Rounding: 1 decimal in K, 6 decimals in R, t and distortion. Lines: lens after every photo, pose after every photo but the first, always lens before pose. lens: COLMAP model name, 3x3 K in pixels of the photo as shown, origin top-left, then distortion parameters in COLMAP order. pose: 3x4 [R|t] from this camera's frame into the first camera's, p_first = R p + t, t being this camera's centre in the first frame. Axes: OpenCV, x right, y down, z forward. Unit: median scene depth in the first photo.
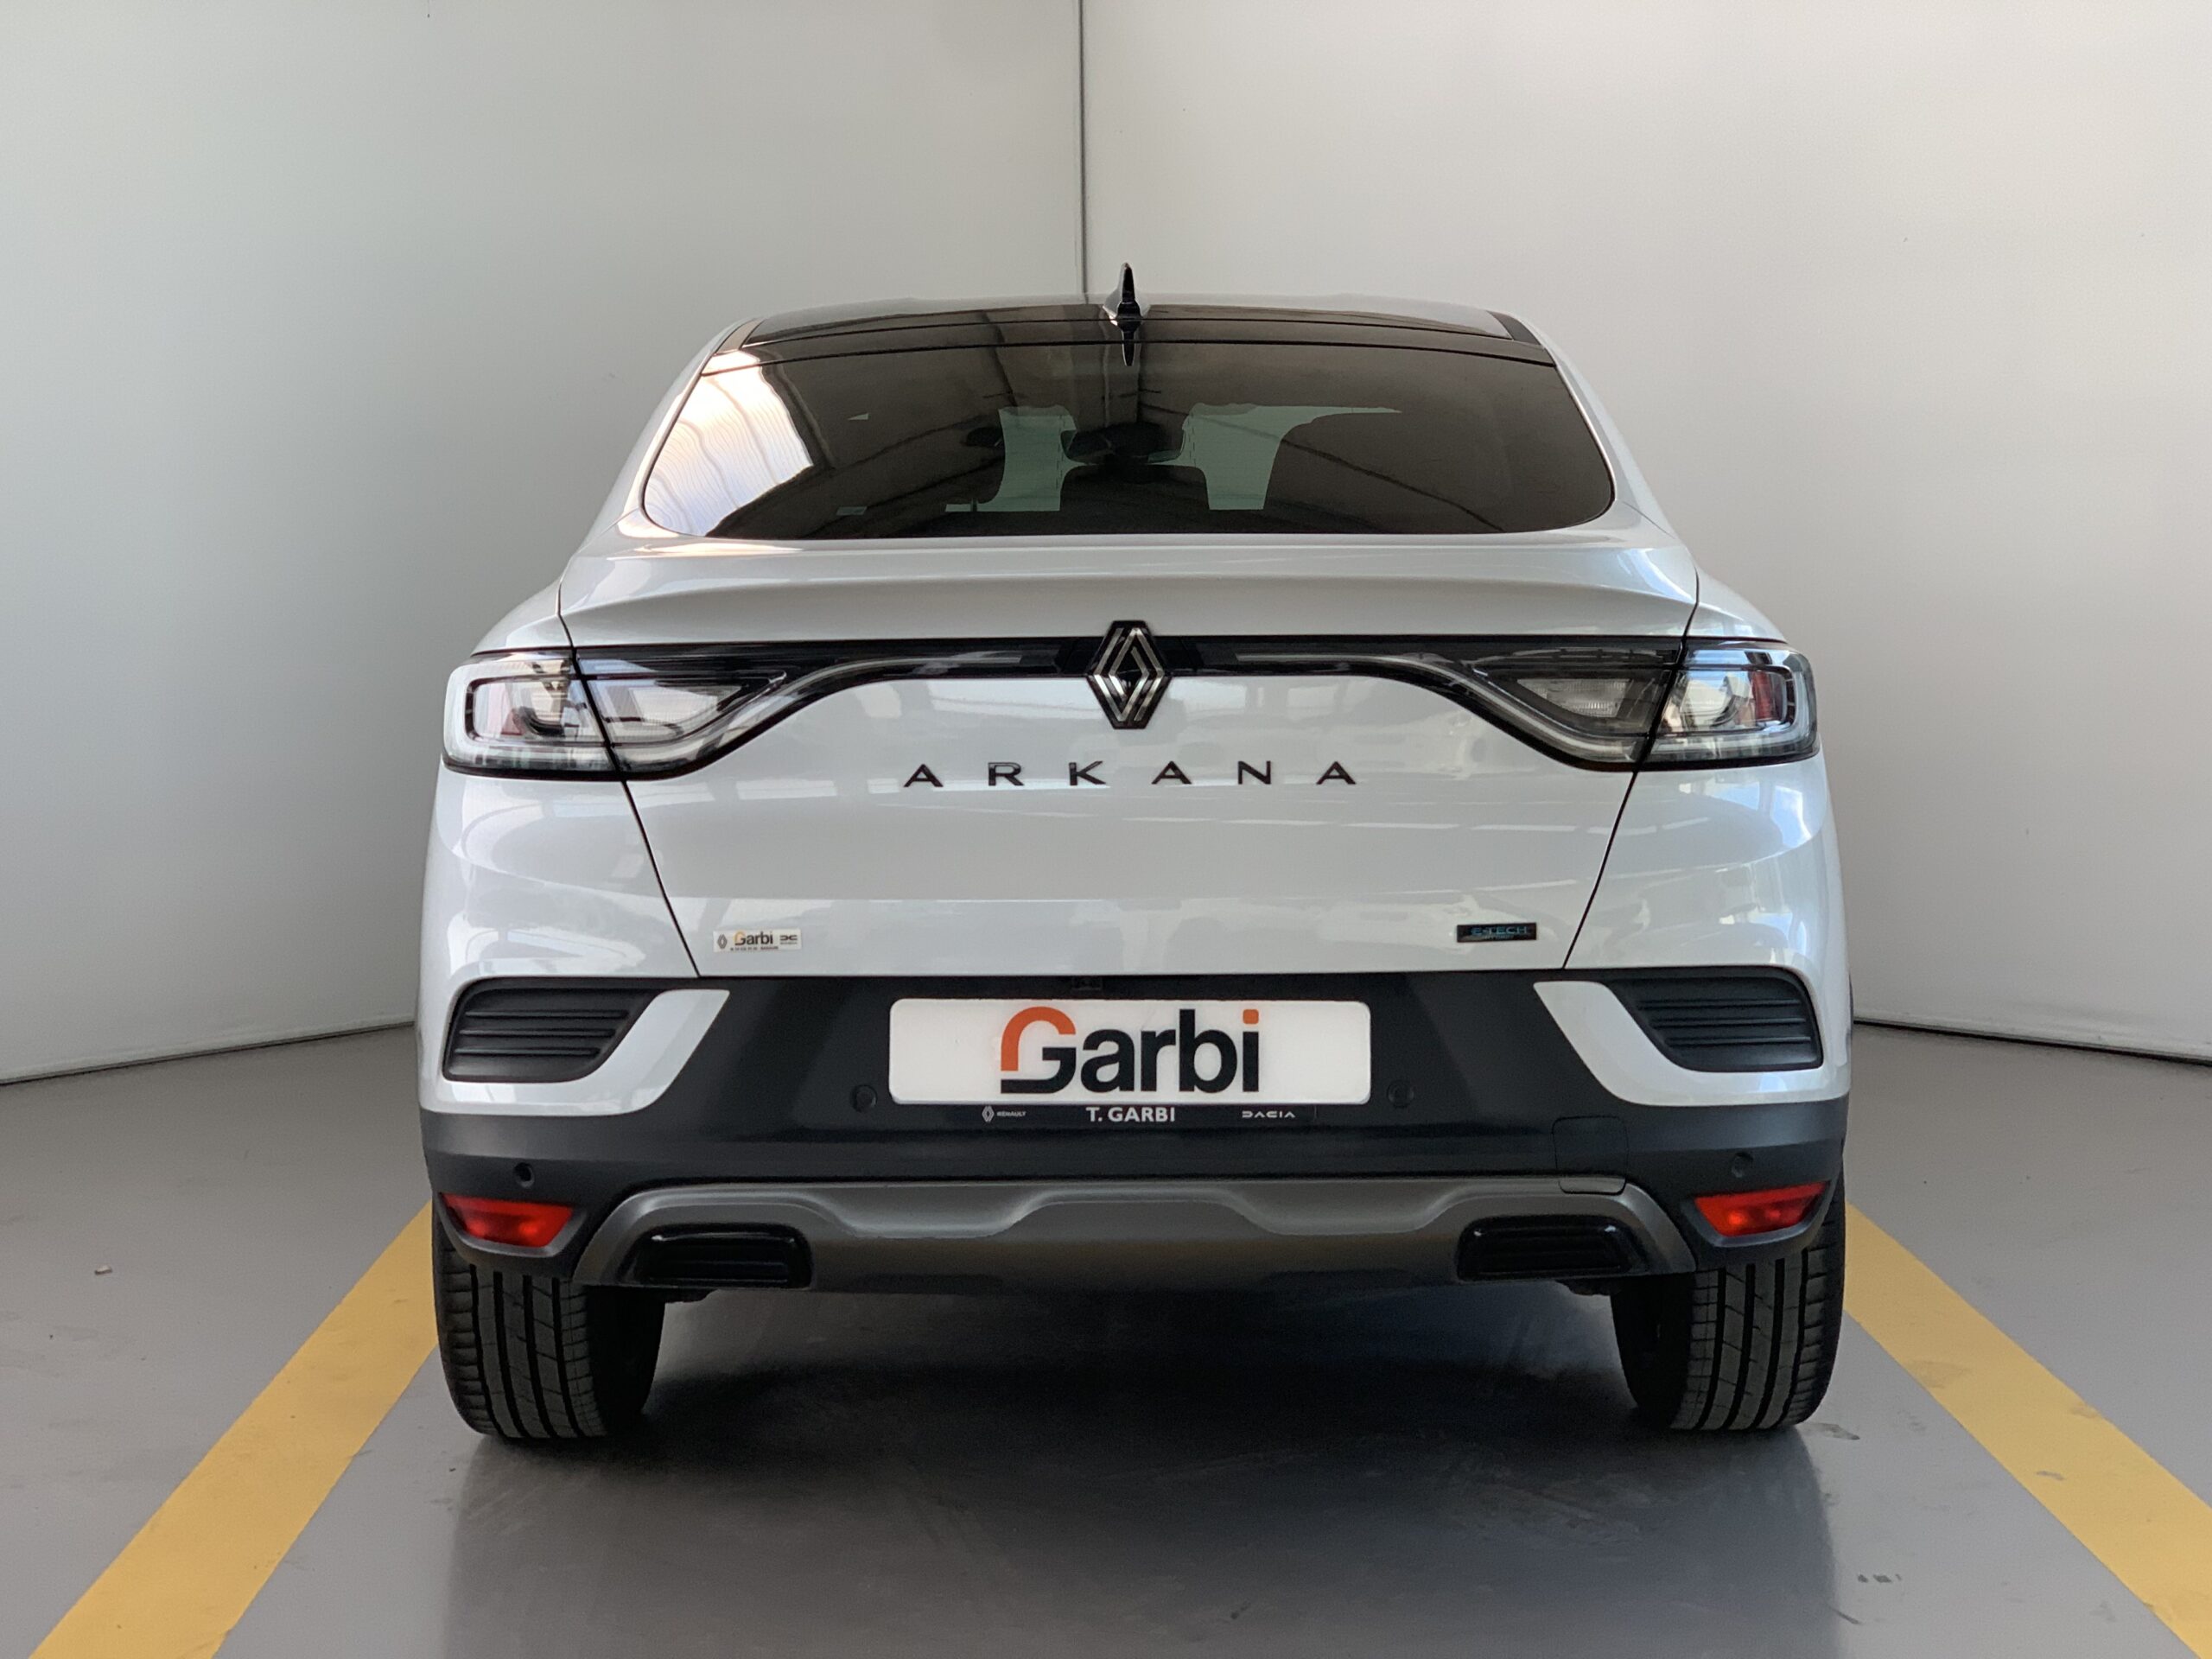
lens RADIAL K [[3384.9, 0, 1106.0], [0, 3384.9, 829.5], [0, 0, 1]] dist [-0.160138, 2.688584]
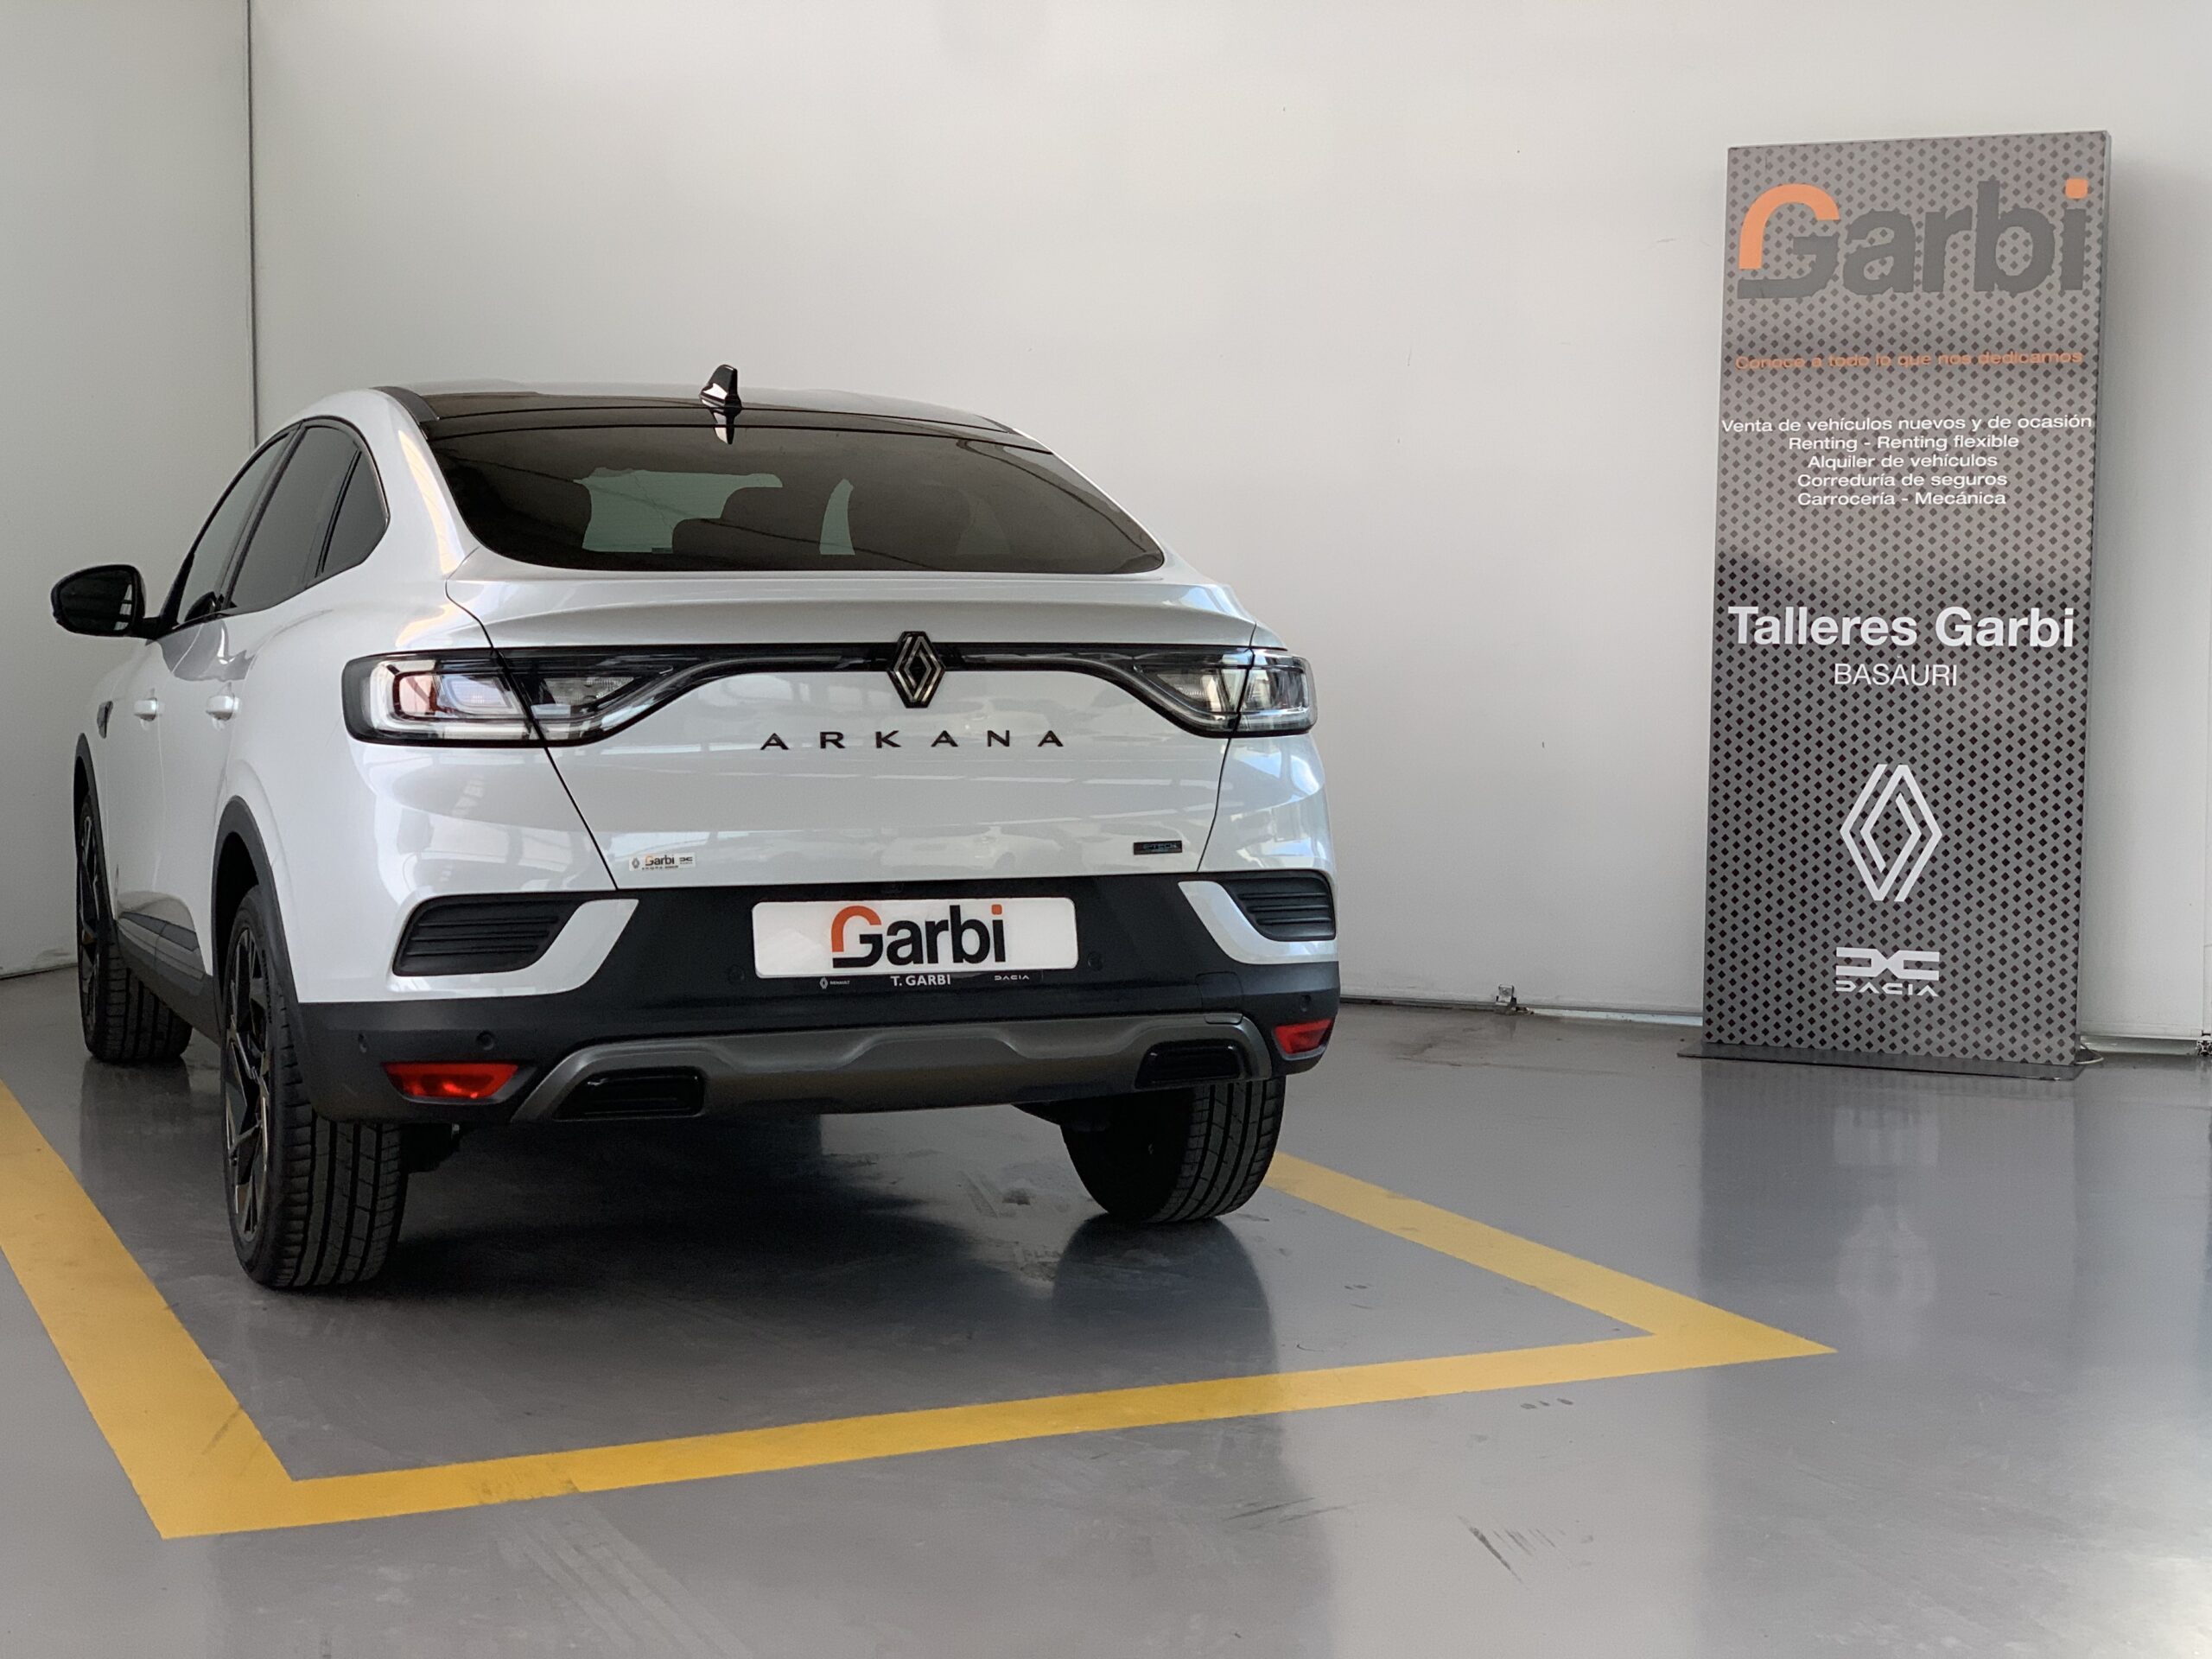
lens RADIAL K [[3384.9, 0, 1106.0], [0, 3384.9, 829.5], [0, 0, 1]] dist [-0.160138, 2.688584]
pose [[0.923655, -0.014232, 0.382961, -0.461512], [0.020414, 0.999719, -0.012085, 0.039837], [-0.382681, 0.018980, 0.923686, -0.337438]]
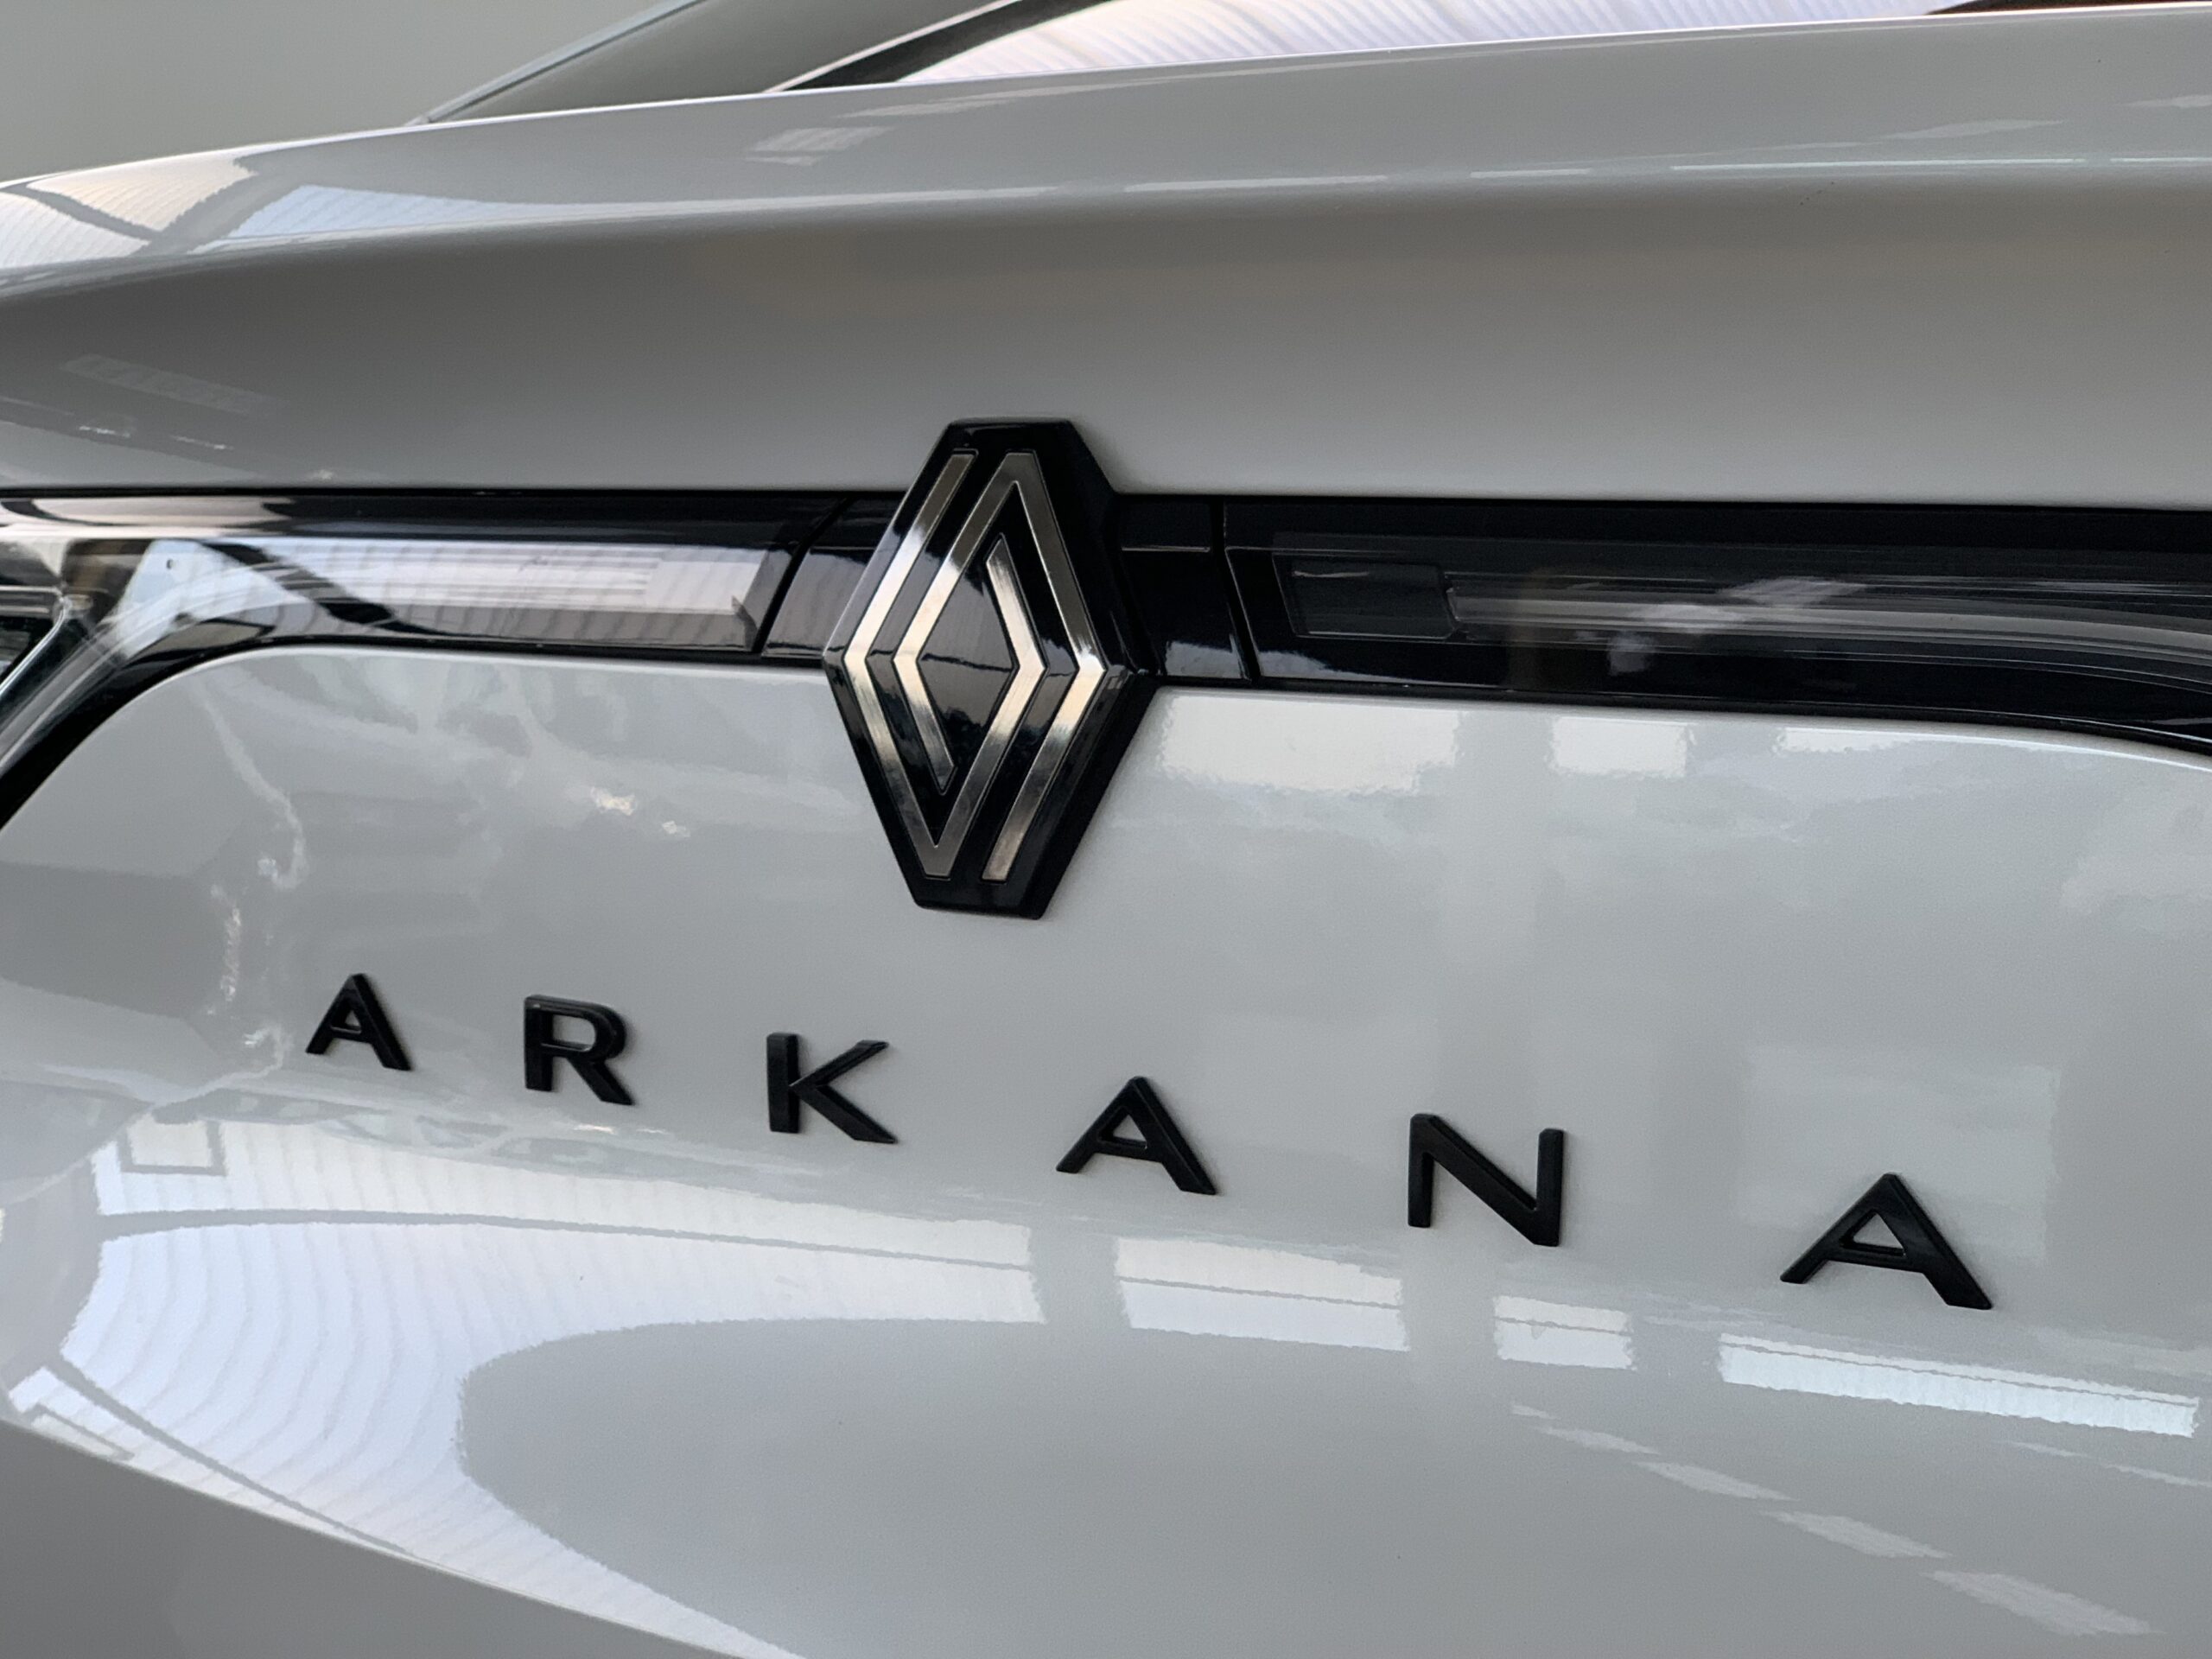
lens RADIAL K [[3384.9, 0, 1106.0], [0, 3384.9, 829.5], [0, 0, 1]] dist [-0.160138, 2.688584]
pose [[0.825524, 0.073944, -0.559503, 0.136218], [-0.070101, 0.997137, 0.028350, -0.041645], [0.559997, 0.015818, 0.828344, 0.817551]]
